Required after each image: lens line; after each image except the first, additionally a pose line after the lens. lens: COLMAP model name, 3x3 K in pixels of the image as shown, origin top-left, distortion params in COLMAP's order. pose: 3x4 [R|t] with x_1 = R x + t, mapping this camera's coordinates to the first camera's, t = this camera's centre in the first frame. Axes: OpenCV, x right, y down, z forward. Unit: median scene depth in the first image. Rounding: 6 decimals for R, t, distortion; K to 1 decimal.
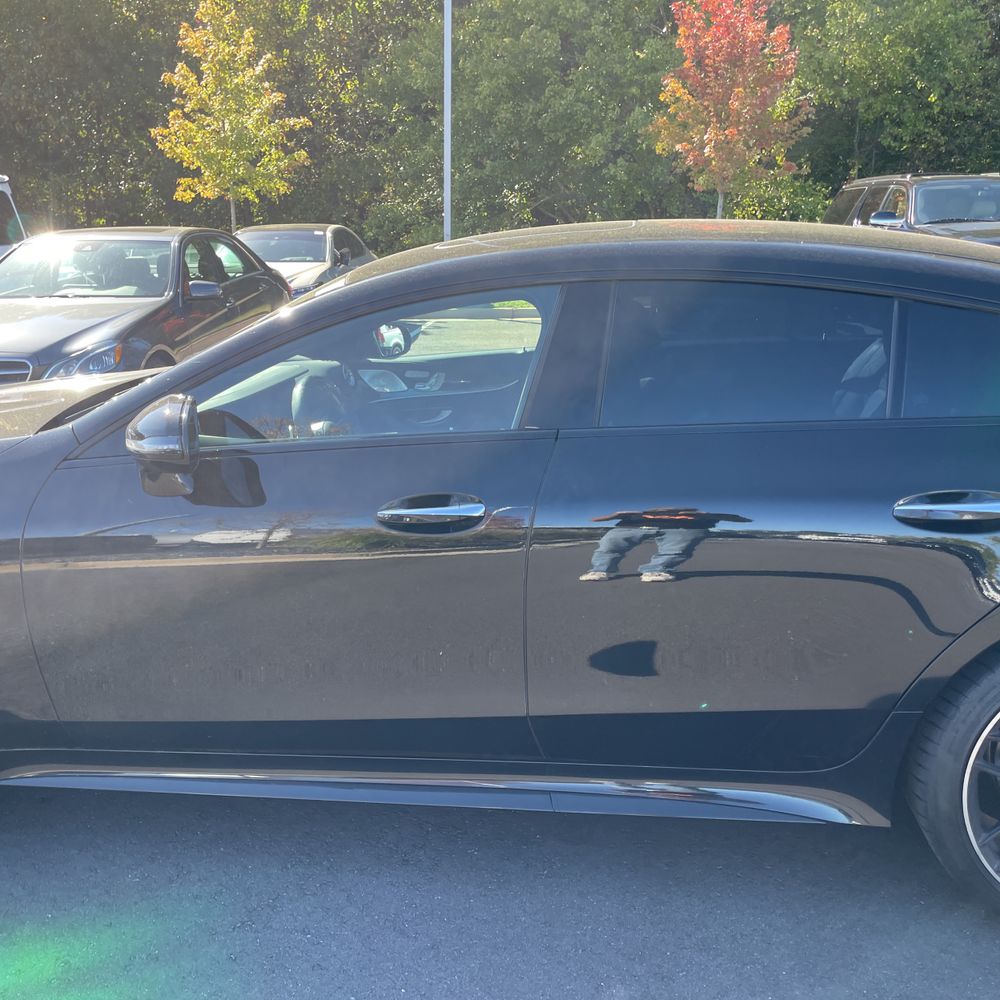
lens RADIAL K [[1033.8, 0, 452.8], [0, 1033.8, 543.8], [0, 0, 1]] dist [0.090474, -0.139940]
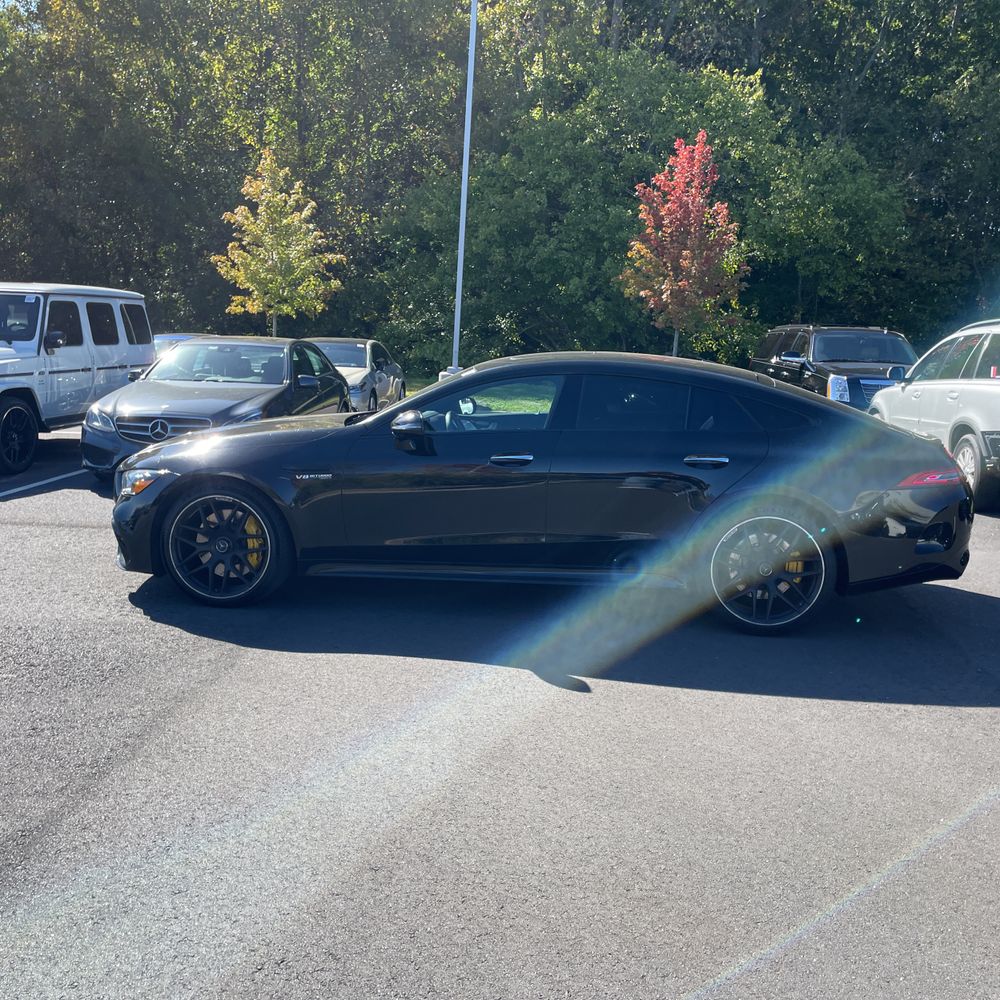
lens RADIAL K [[978.4, 0, 475.2], [0, 978.4, 503.3], [0, 0, 1]] dist [0.094770, -0.118621]
pose [[0.998361, 0.042646, 0.038163, -0.015608], [-0.037098, 0.990036, -0.135841, 0.032379], [-0.043576, 0.134203, 0.989995, -0.108372]]
